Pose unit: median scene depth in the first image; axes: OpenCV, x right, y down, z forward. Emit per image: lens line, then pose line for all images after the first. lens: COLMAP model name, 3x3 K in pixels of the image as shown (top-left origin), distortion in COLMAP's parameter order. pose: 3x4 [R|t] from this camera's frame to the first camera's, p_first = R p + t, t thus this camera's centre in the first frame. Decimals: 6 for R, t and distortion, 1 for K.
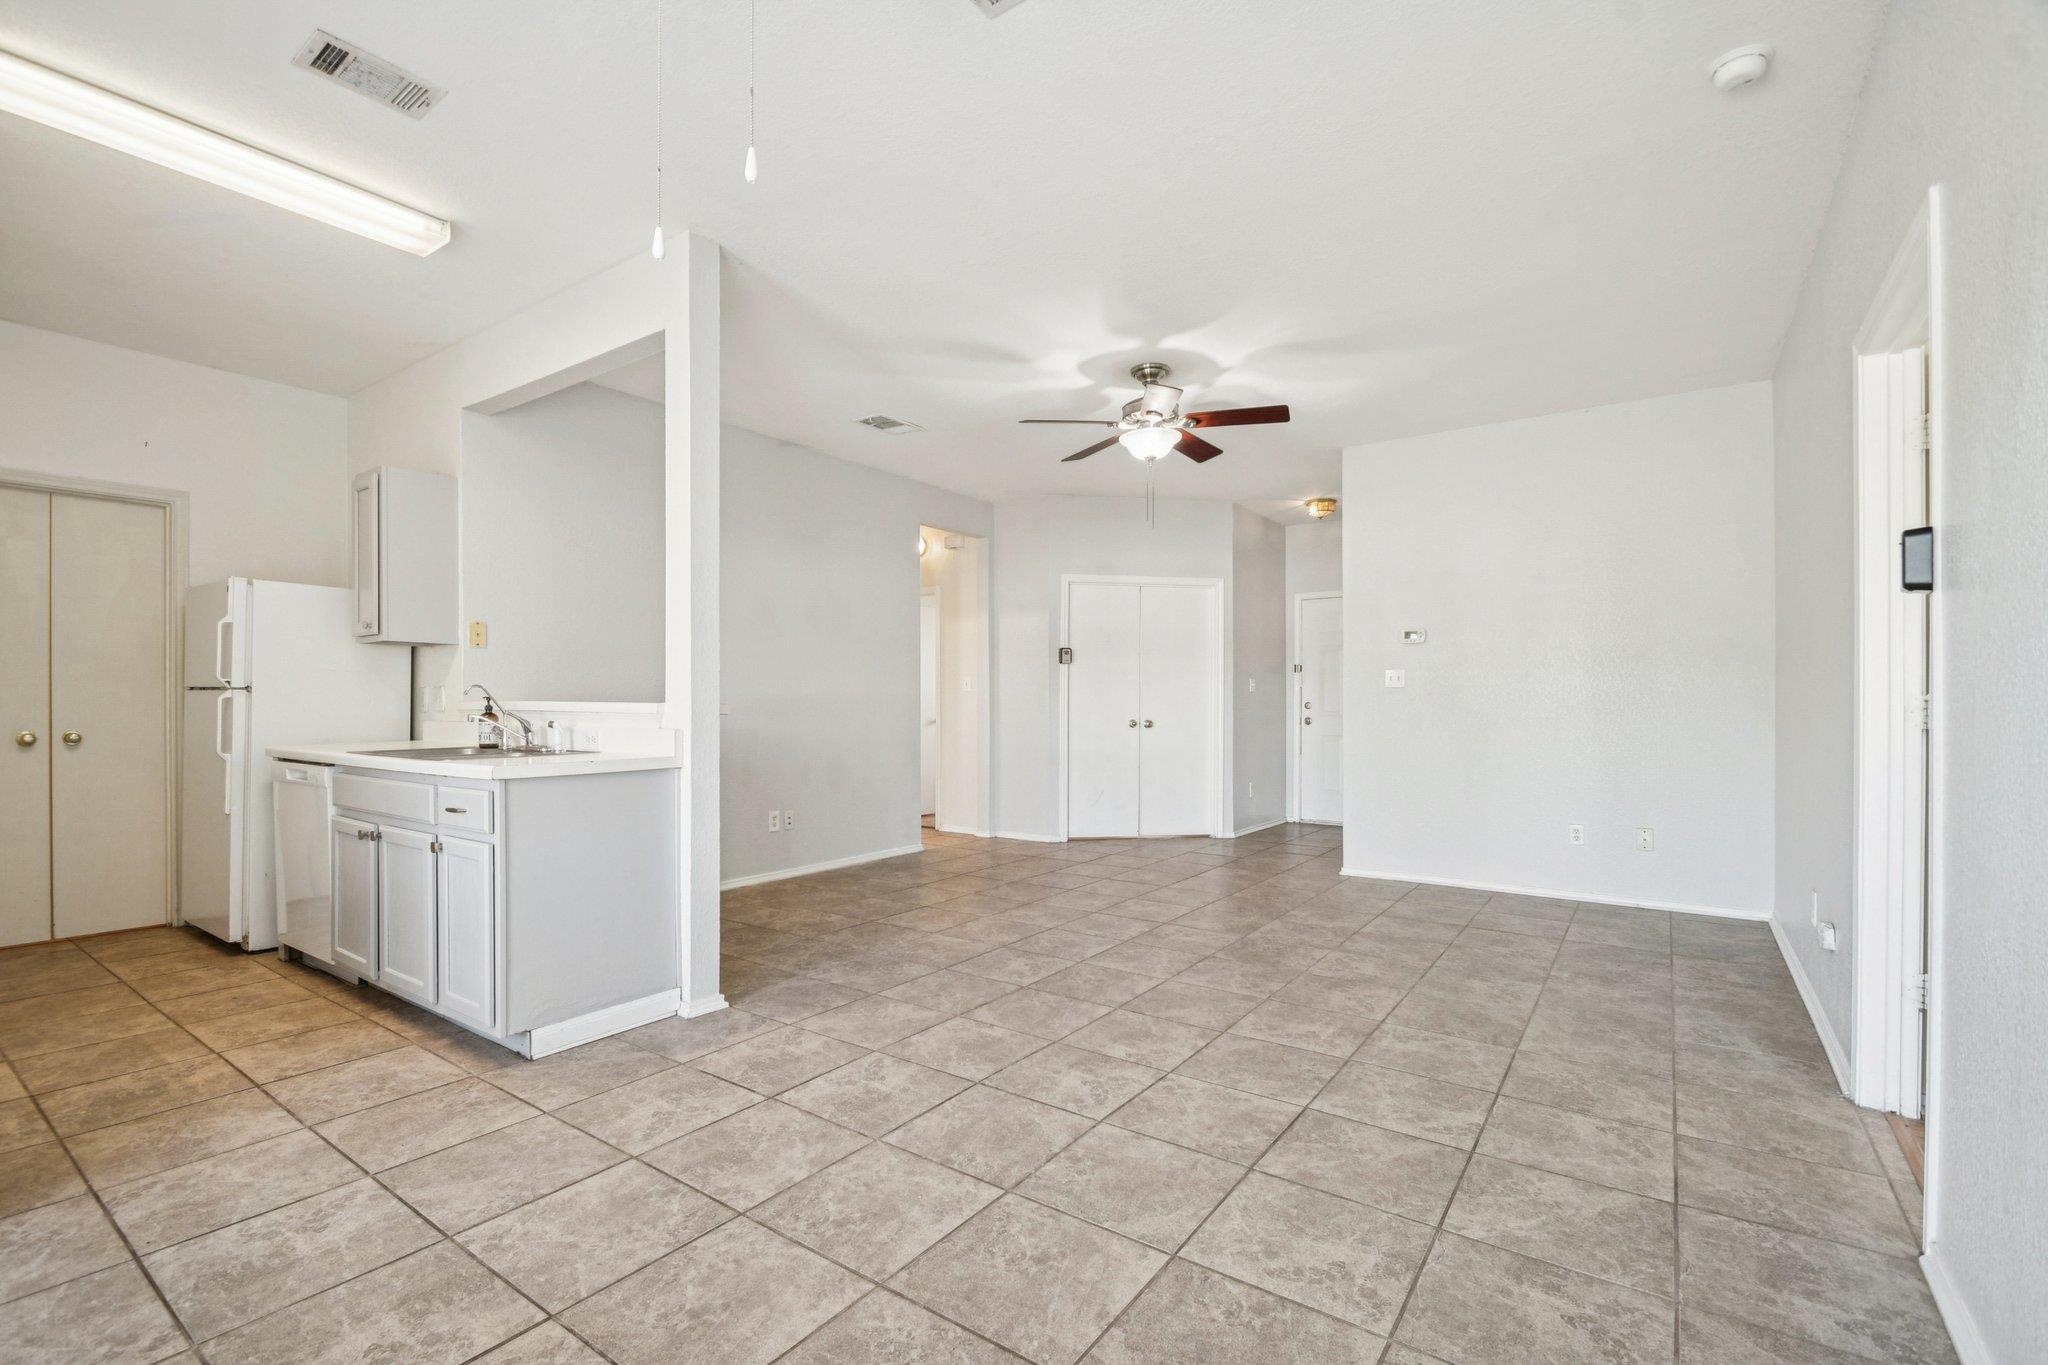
lens RADIAL K [[907.5, 0, 1017.1], [0, 907.5, 714.2], [0, 0, 1]] dist [0.011115, -0.013494]
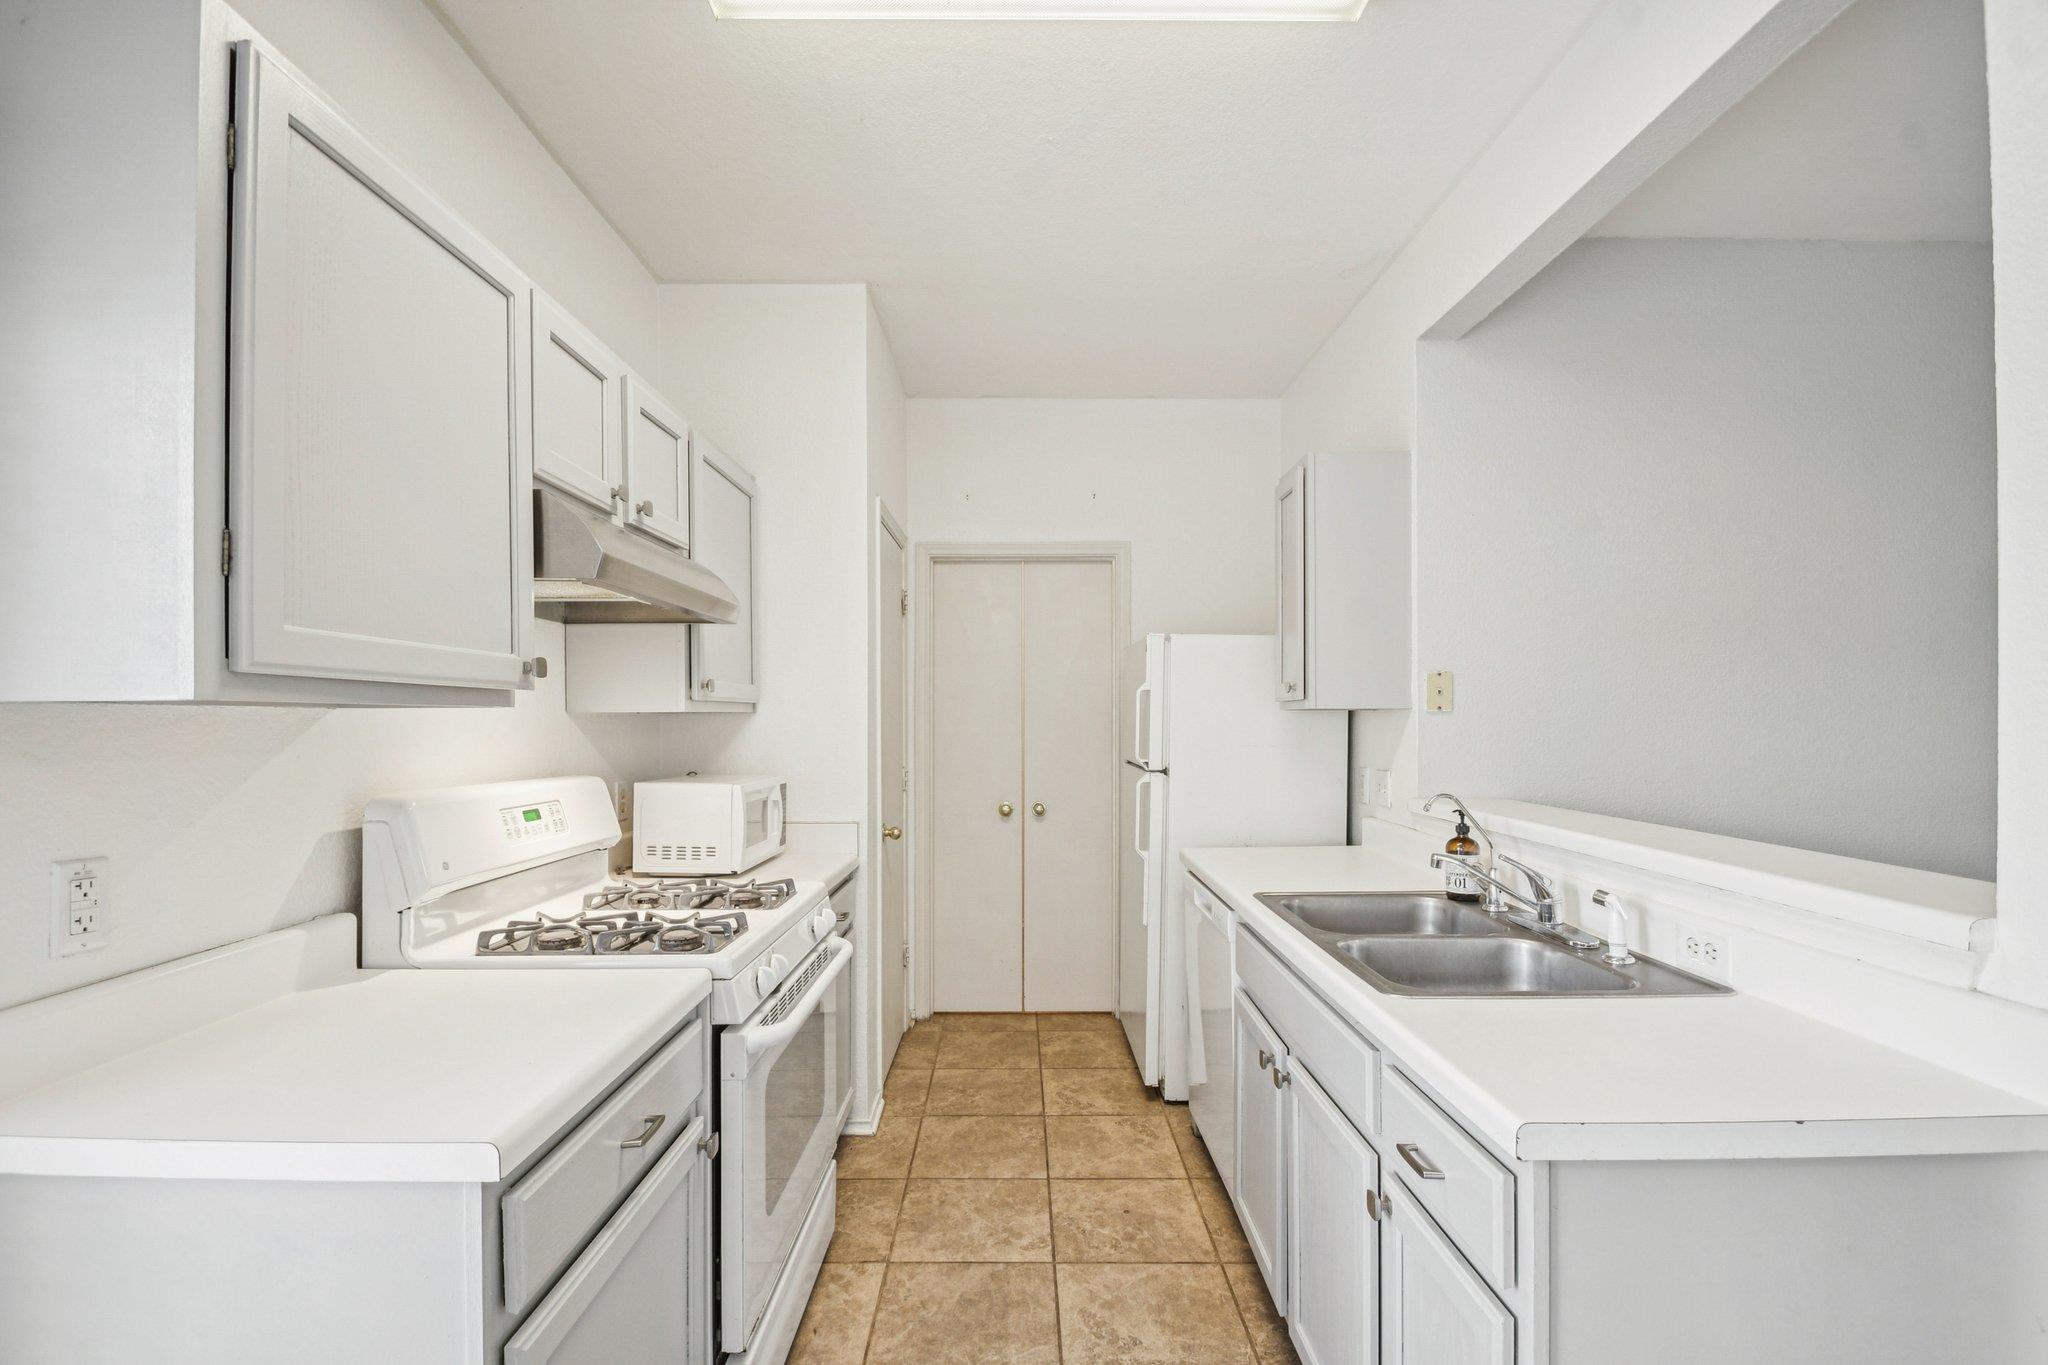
lens RADIAL K [[907.5, 0, 1017.1], [0, 907.5, 714.2], [0, 0, 1]] dist [0.011115, -0.013494]
pose [[0.582671, -0.004147, -0.812698, -0.271598], [-0.008471, 0.999902, -0.011175, -0.068347], [0.812664, 0.013396, 0.582579, 0.425902]]
